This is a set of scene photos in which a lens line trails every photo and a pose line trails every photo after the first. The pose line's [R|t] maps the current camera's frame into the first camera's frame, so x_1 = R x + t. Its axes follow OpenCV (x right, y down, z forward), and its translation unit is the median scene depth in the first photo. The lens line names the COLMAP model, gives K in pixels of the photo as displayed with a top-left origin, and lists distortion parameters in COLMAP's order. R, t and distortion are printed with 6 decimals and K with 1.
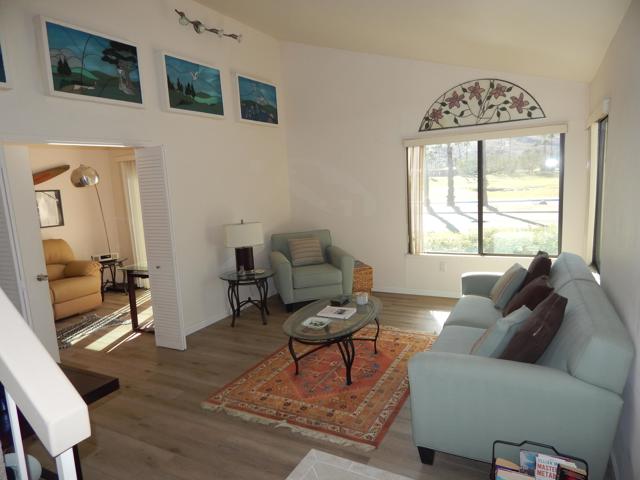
lens RADIAL K [[430.2, 0, 320.0], [0, 430.2, 240.0], [0, 0, 1]] dist [-0.000081, -0.001437]
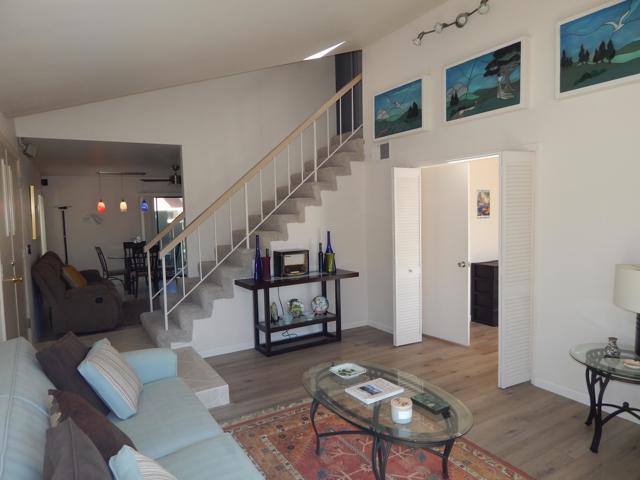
lens RADIAL K [[430.2, 0, 320.0], [0, 430.2, 240.0], [0, 0, 1]] dist [-0.000081, -0.001437]
pose [[-0.523512, 0.125829, -0.842676, 0.658713], [-0.072391, 0.978889, 0.191141, -0.201304], [0.848938, 0.161067, -0.503351, 1.275135]]
